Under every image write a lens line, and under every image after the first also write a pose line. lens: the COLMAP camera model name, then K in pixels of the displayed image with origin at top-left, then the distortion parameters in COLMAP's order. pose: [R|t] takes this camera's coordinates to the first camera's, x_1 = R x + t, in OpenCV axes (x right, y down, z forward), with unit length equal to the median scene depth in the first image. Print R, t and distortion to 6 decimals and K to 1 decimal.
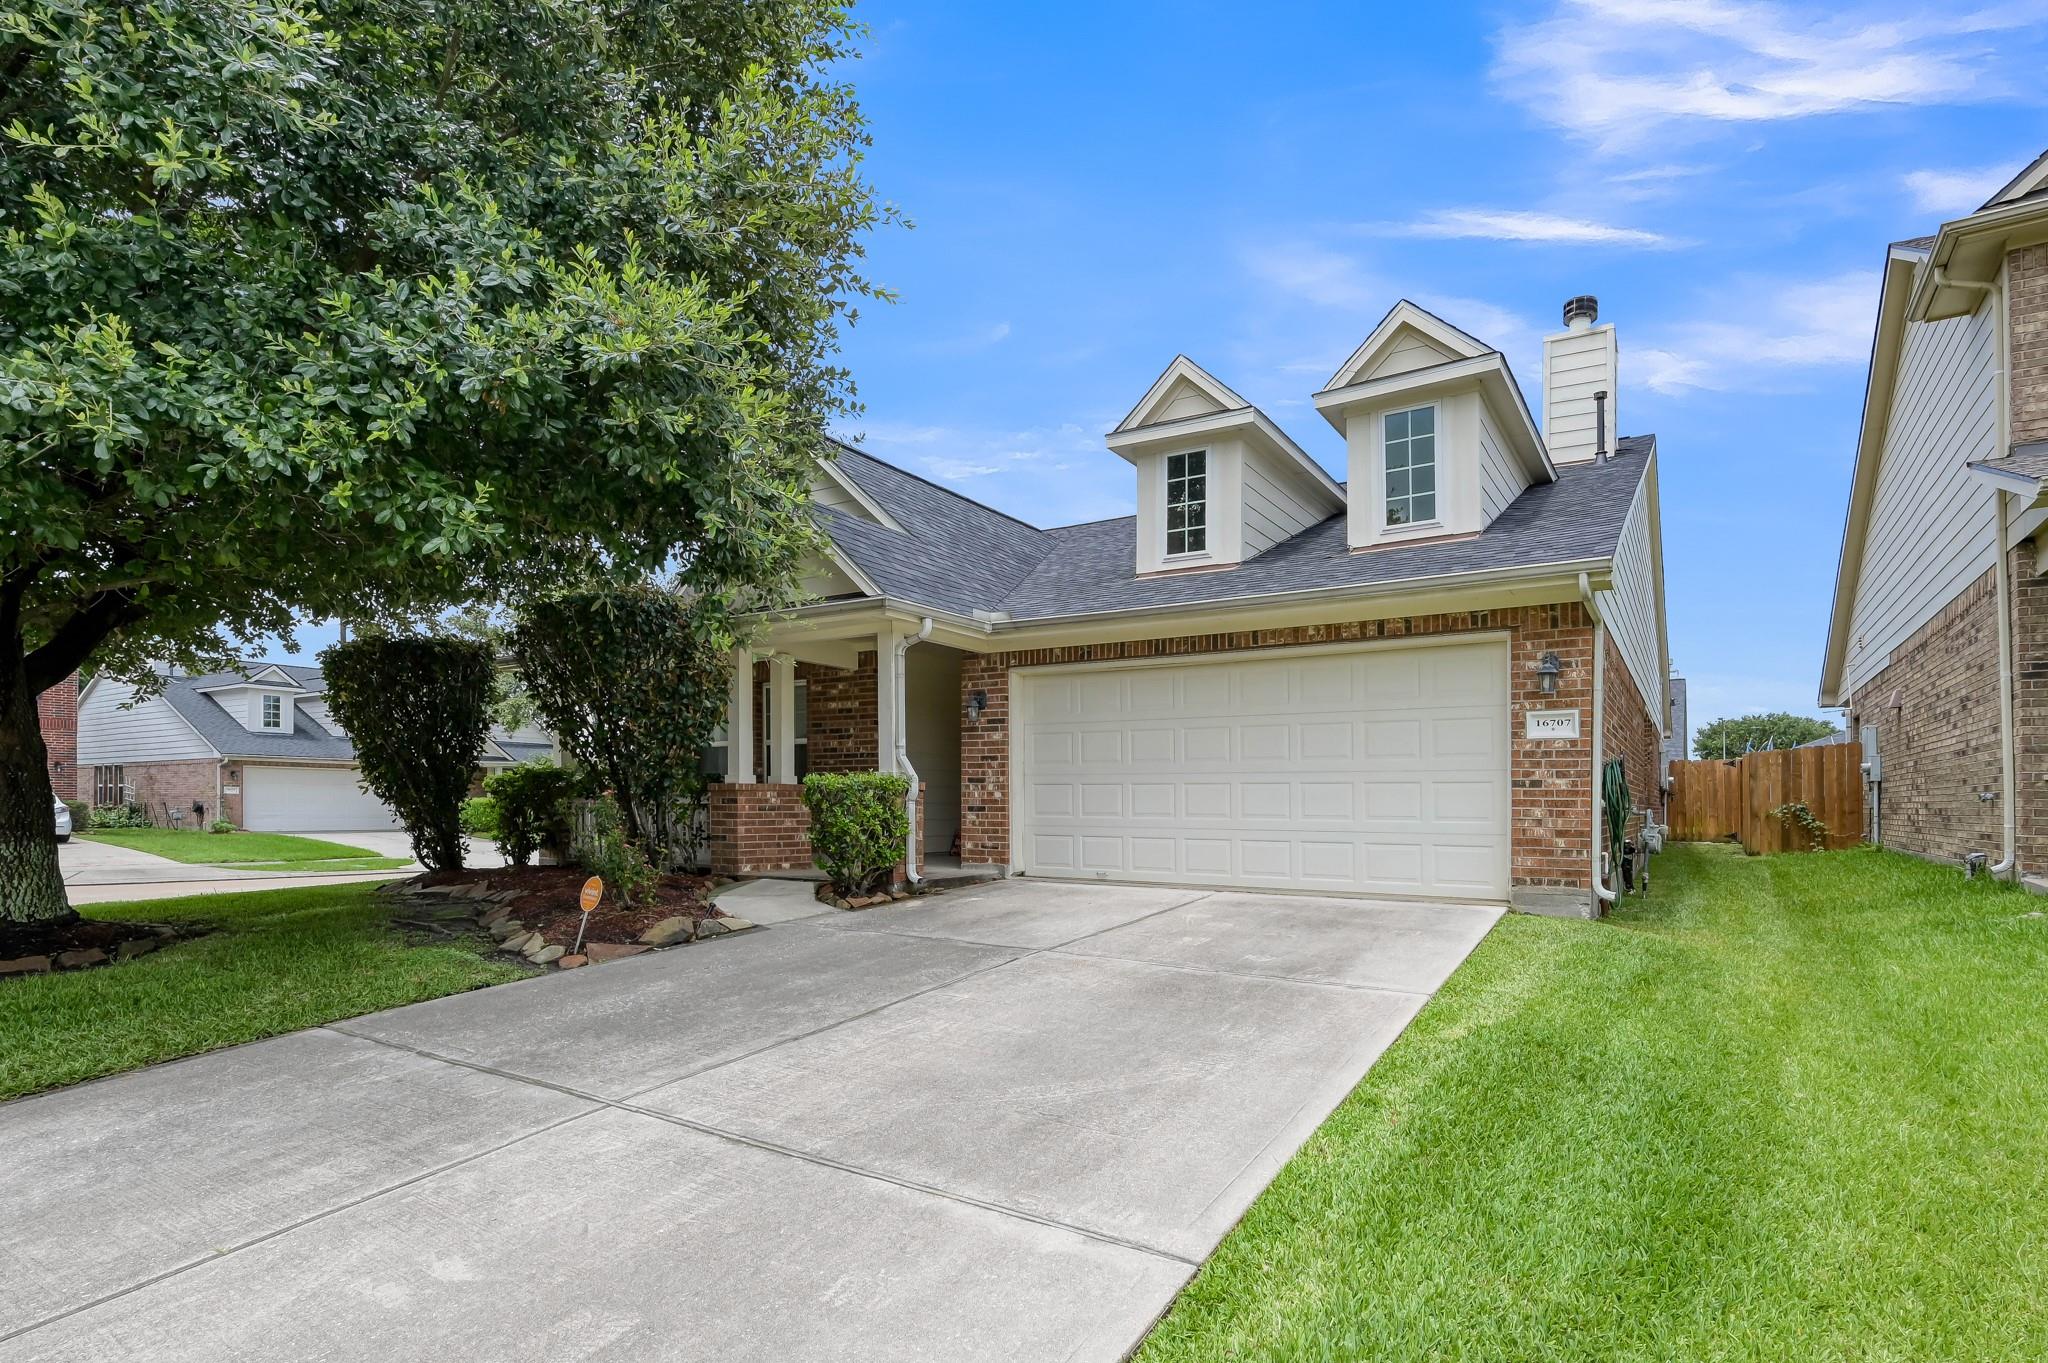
lens RADIAL K [[819.9, 0, 992.9], [0, 819.9, 774.0], [0, 0, 1]] dist [-0.003763, -0.000108]
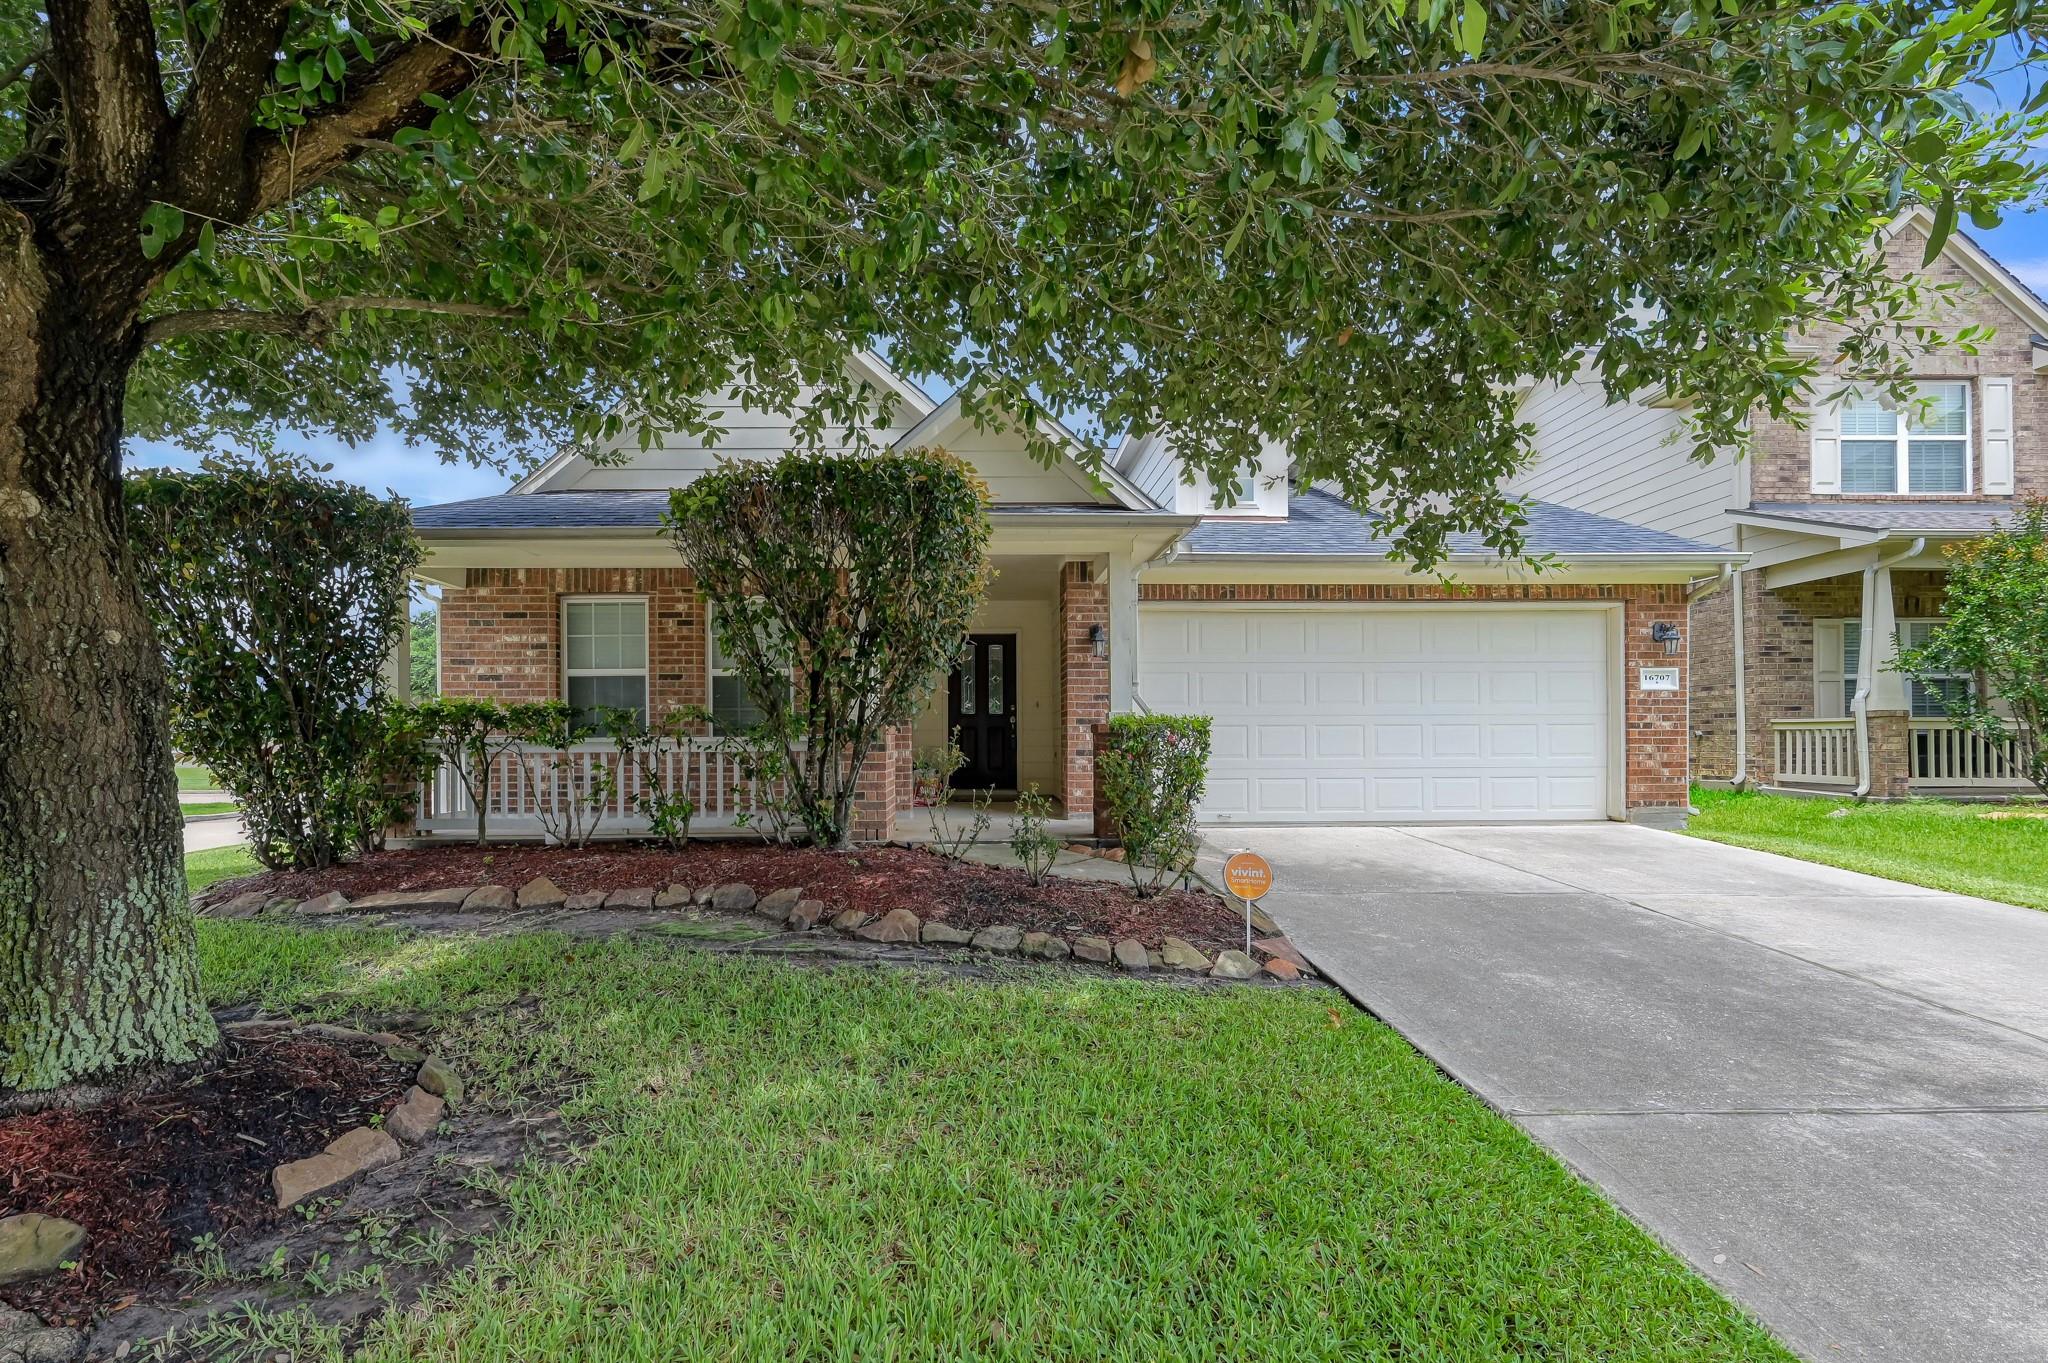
lens RADIAL K [[819.9, 0, 1070.3], [0, 819.9, 720.2], [0, 0, 1]] dist [-0.003763, -0.000108]
pose [[0.883464, 0.002261, 0.468493, -0.675906], [-0.005475, 0.999970, 0.005499, 0.001441], [-0.468466, -0.007423, 0.883450, 0.288240]]
